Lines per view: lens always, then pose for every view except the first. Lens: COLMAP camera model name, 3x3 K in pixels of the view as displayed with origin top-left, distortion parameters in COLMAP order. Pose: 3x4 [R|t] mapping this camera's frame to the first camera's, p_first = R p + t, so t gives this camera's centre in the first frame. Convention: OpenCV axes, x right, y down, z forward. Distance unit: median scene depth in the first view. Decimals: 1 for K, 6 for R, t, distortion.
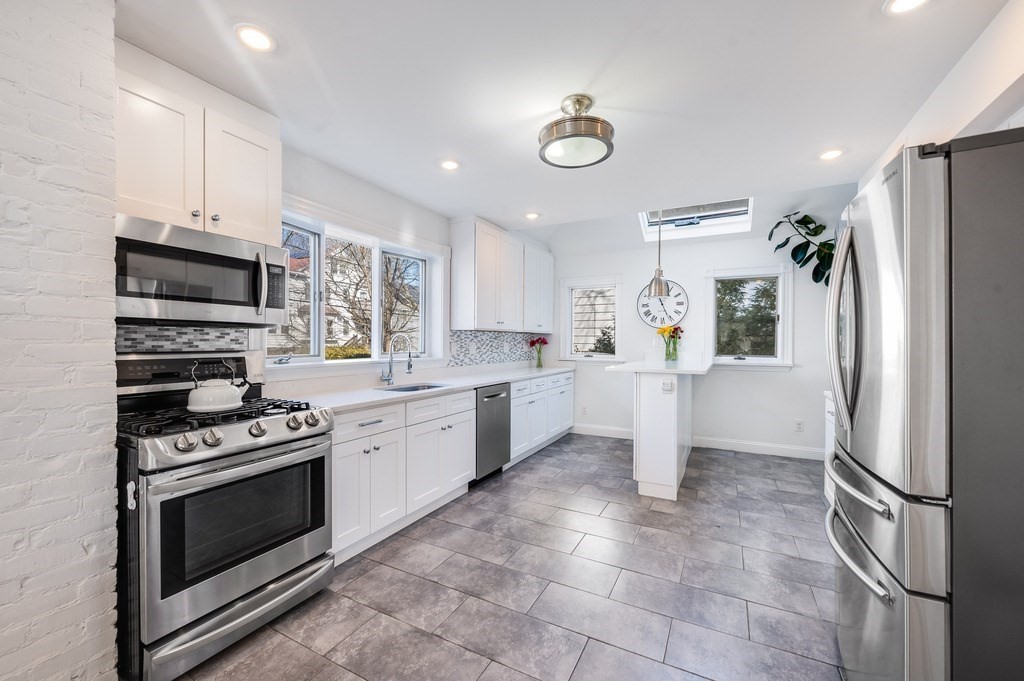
lens RADIAL K [[411.9, 0, 515.2], [0, 411.9, 343.4], [0, 0, 1]] dist [0.001657, -0.001274]
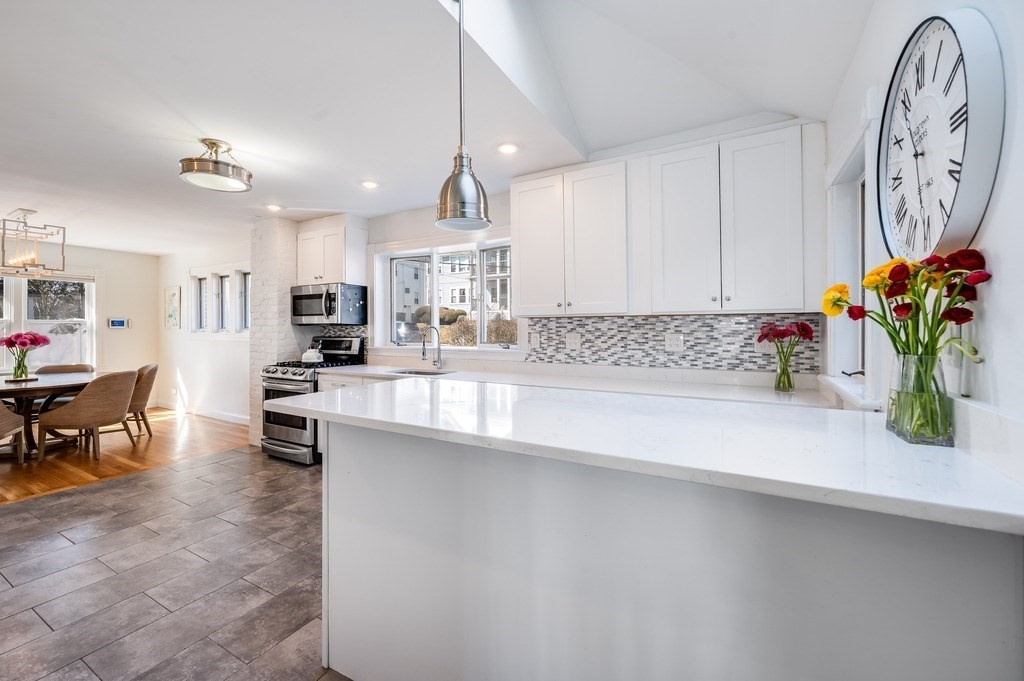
lens RADIAL K [[411.9, 0, 499.9], [0, 411.9, 321.2], [0, 0, 1]] dist [0.001657, -0.001274]
pose [[-0.039887, -0.021570, -0.998971, 0.680566], [-0.001255, 0.999767, -0.021537, -0.008525], [0.999203, 0.000395, -0.039905, 0.954984]]
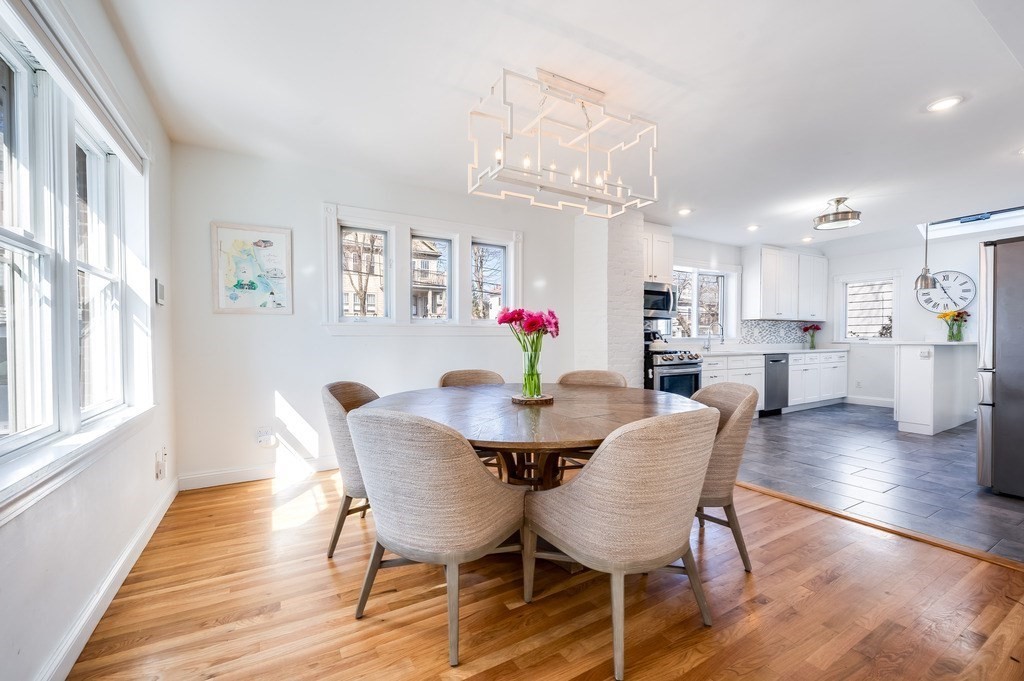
lens RADIAL K [[411.9, 0, 513.2], [0, 411.9, 349.0], [0, 0, 1]] dist [0.001657, -0.001274]
pose [[0.842841, 0.005494, -0.538135, -0.045563], [0.005996, 0.999790, 0.019599, 0.039397], [0.538130, -0.019745, 0.842631, -0.731772]]
